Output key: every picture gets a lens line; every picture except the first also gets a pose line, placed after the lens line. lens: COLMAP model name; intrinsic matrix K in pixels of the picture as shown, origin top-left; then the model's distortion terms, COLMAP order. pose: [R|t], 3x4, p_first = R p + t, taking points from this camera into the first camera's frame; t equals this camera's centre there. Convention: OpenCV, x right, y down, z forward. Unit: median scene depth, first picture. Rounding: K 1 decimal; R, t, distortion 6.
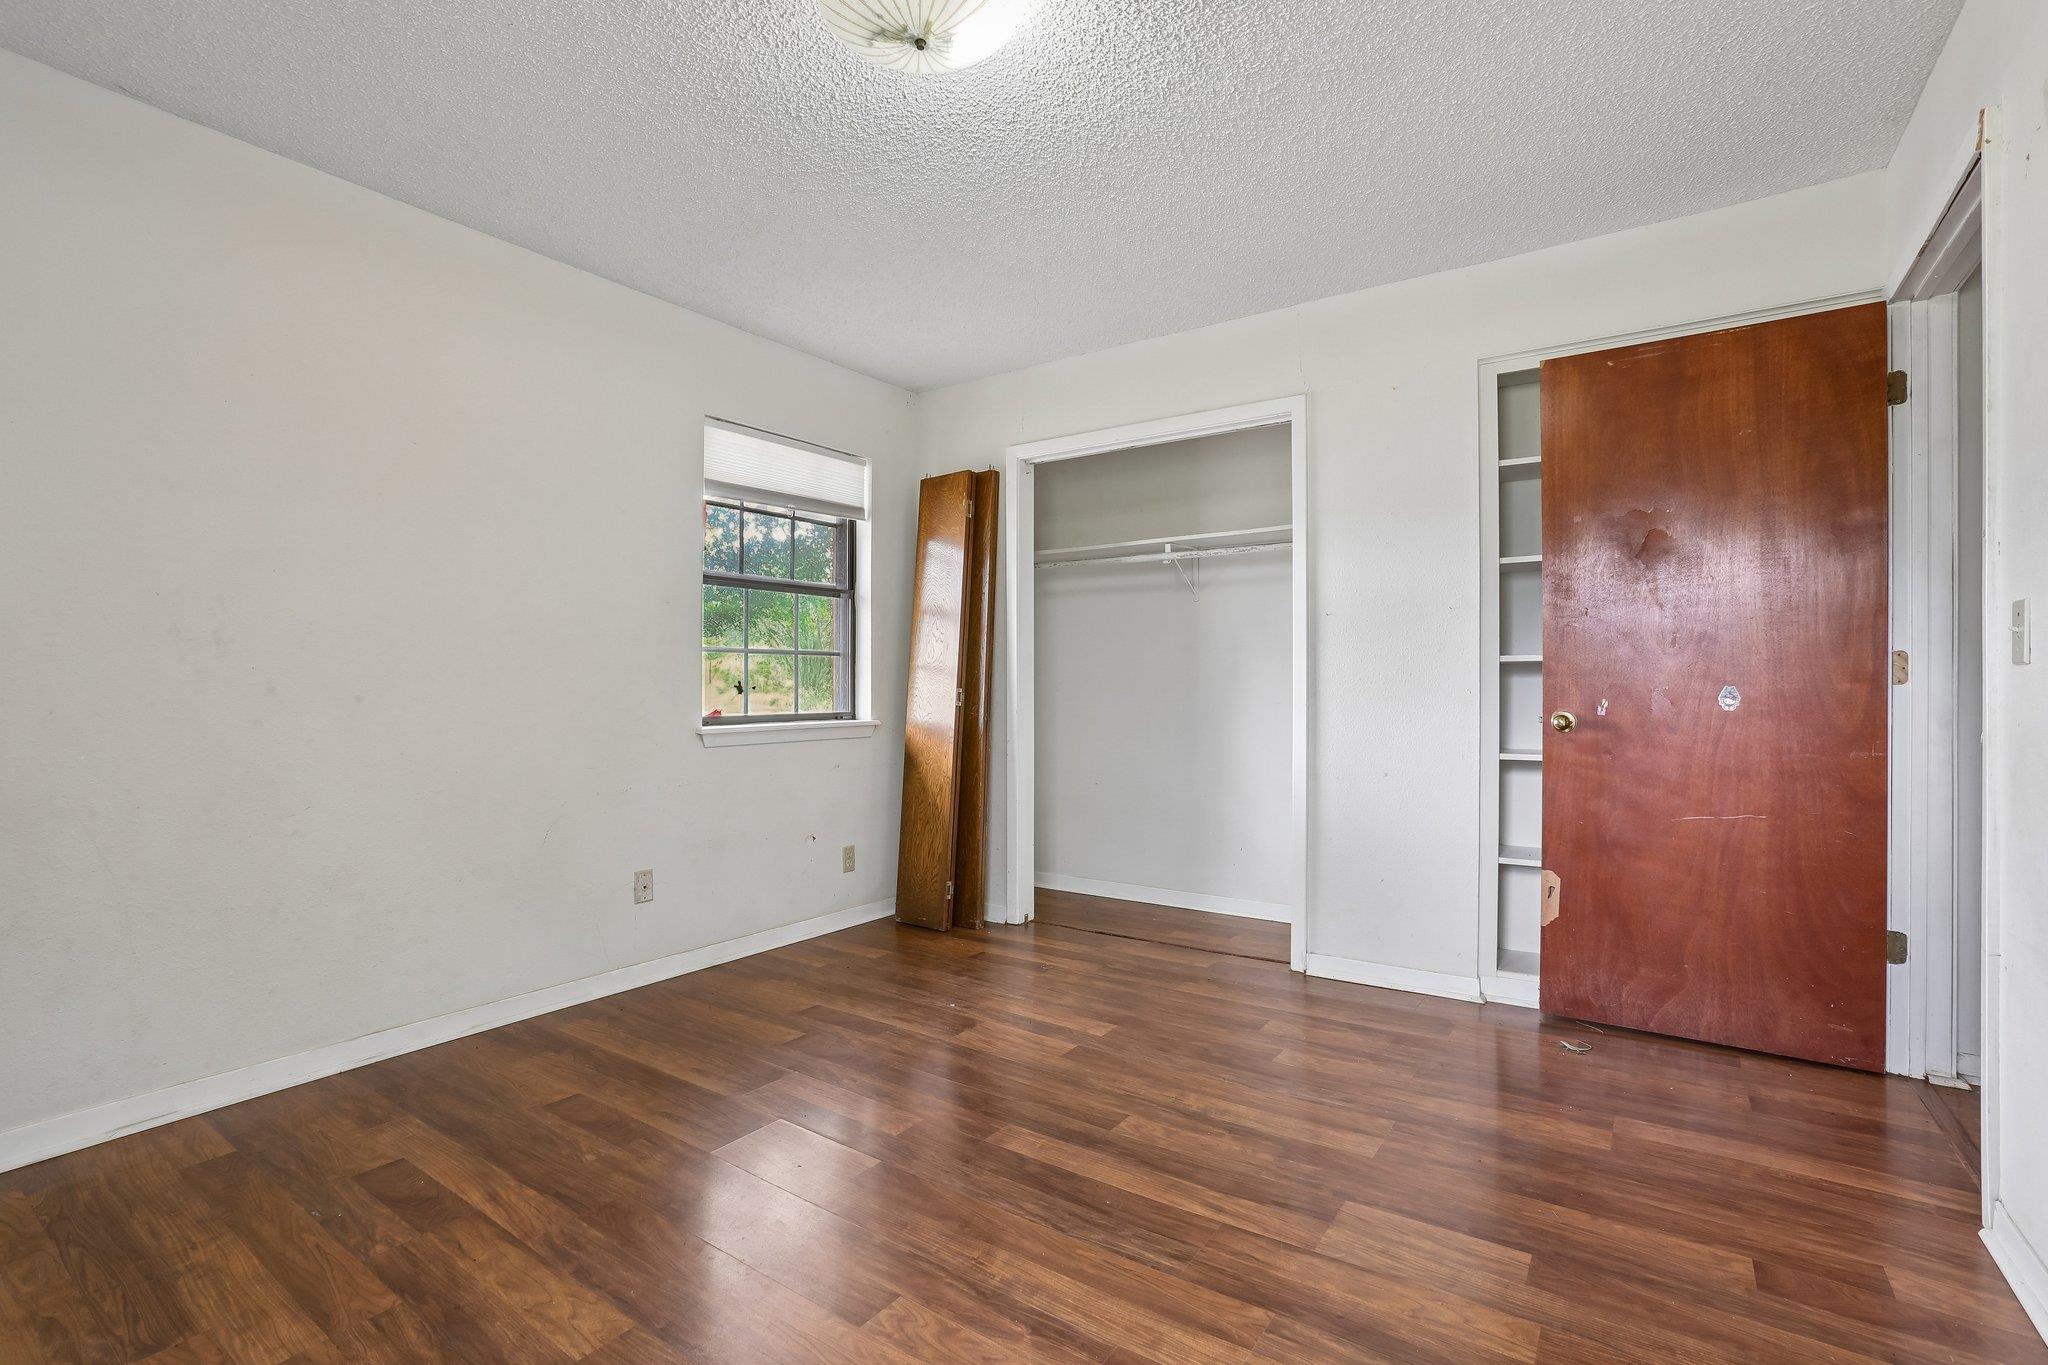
lens RADIAL K [[935.7, 0, 1023.3], [0, 935.7, 675.8], [0, 0, 1]] dist [-0.069003, 0.034935]
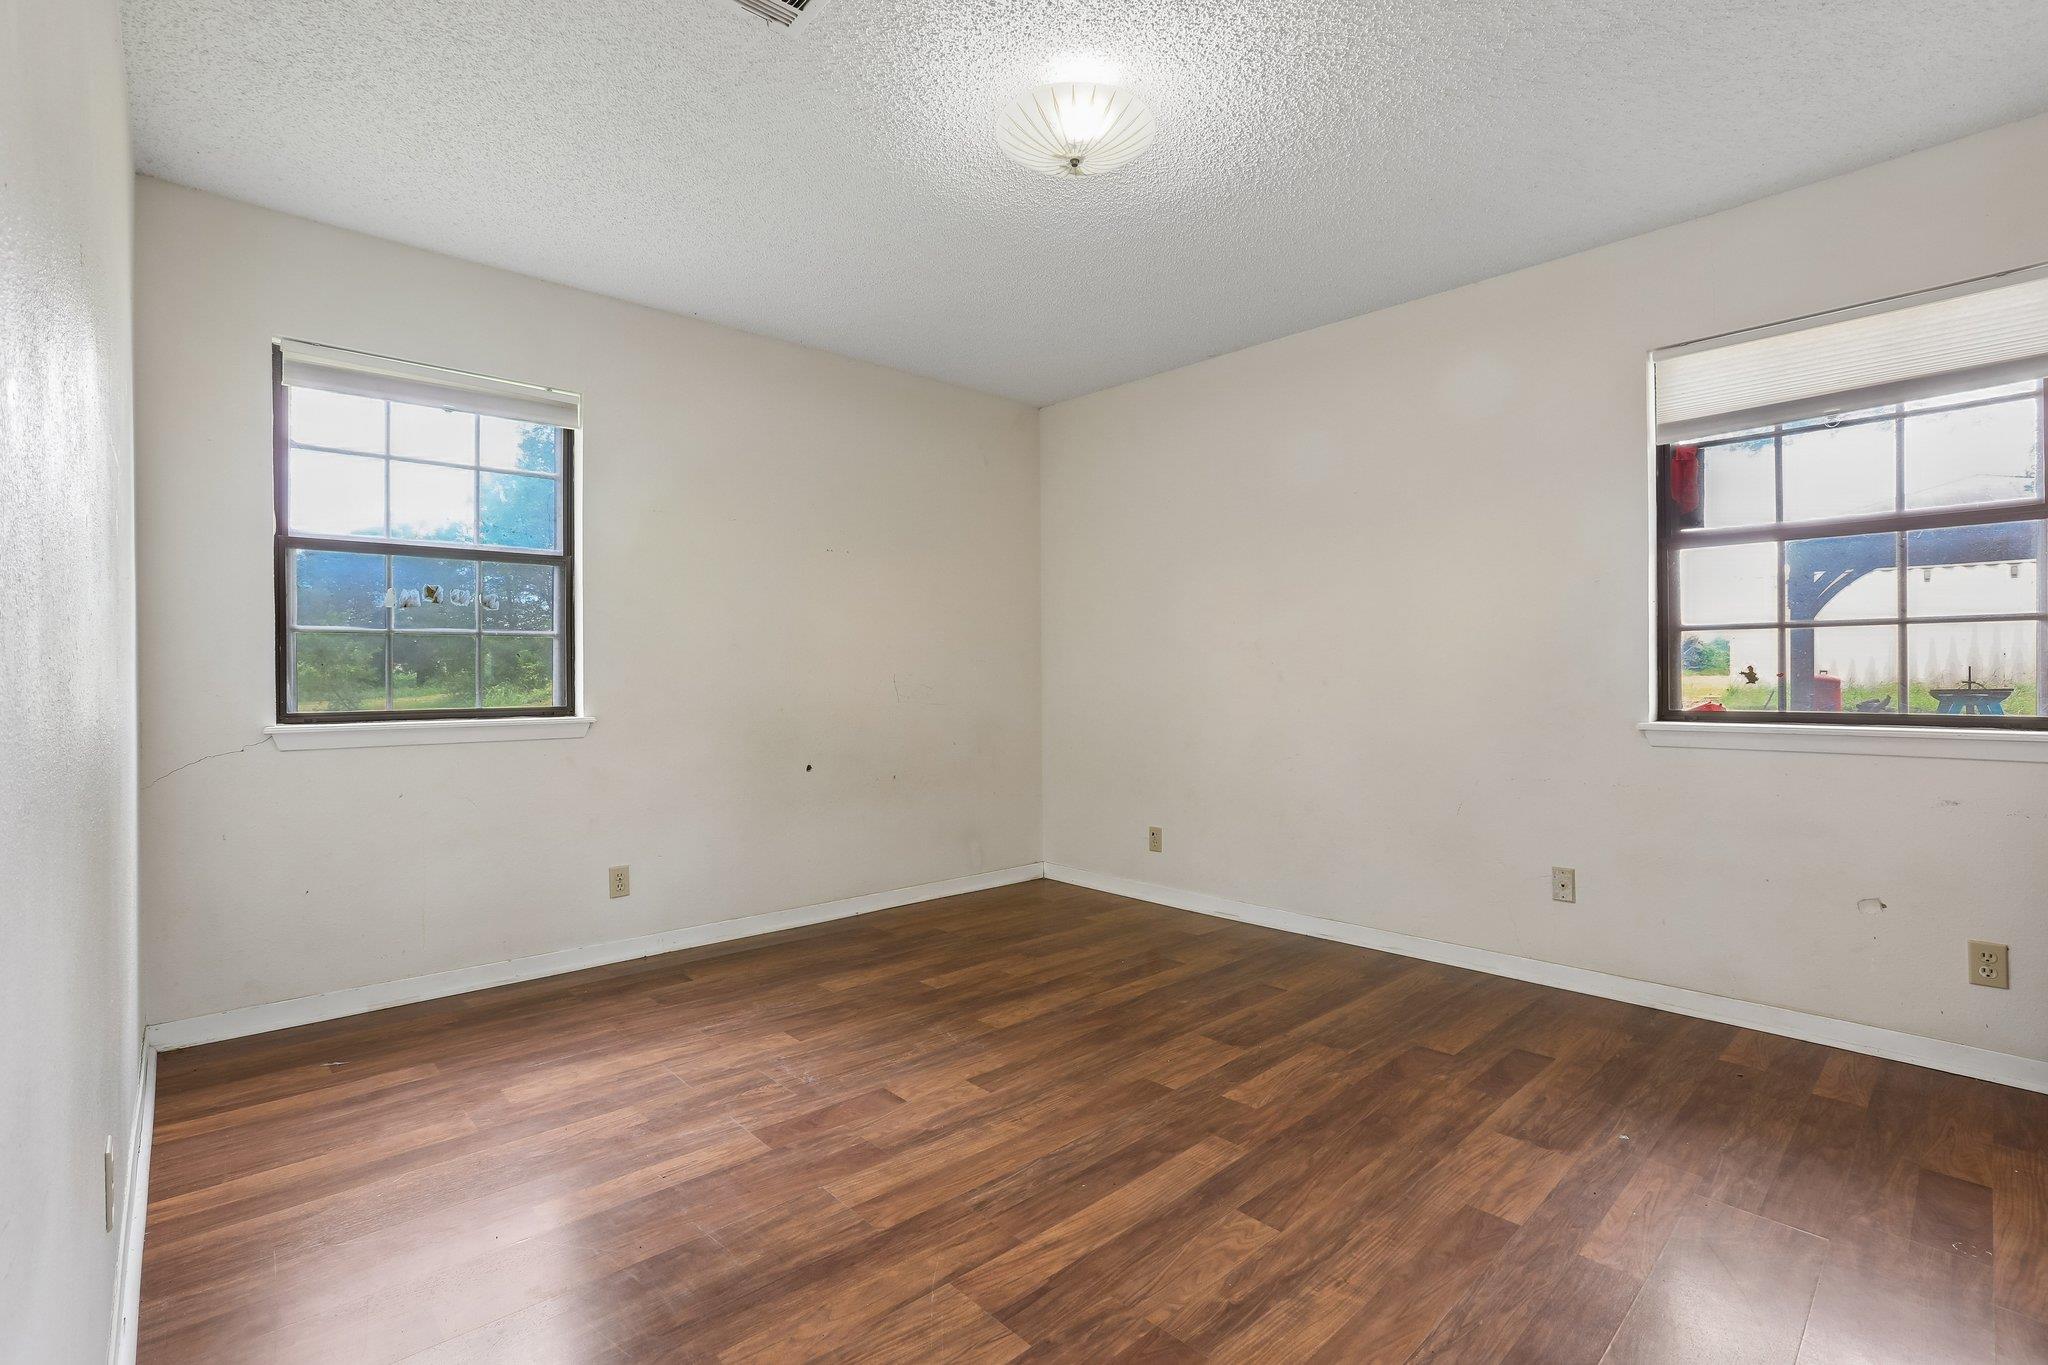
lens RADIAL K [[935.7, 0, 1023.3], [0, 935.7, 675.8], [0, 0, 1]] dist [-0.069003, 0.034935]
pose [[-0.212455, 0.000604, -0.977171, 0.984232], [0.016474, 0.999860, -0.002963, 0.010511], [0.977032, -0.016728, -0.212436, 1.038694]]
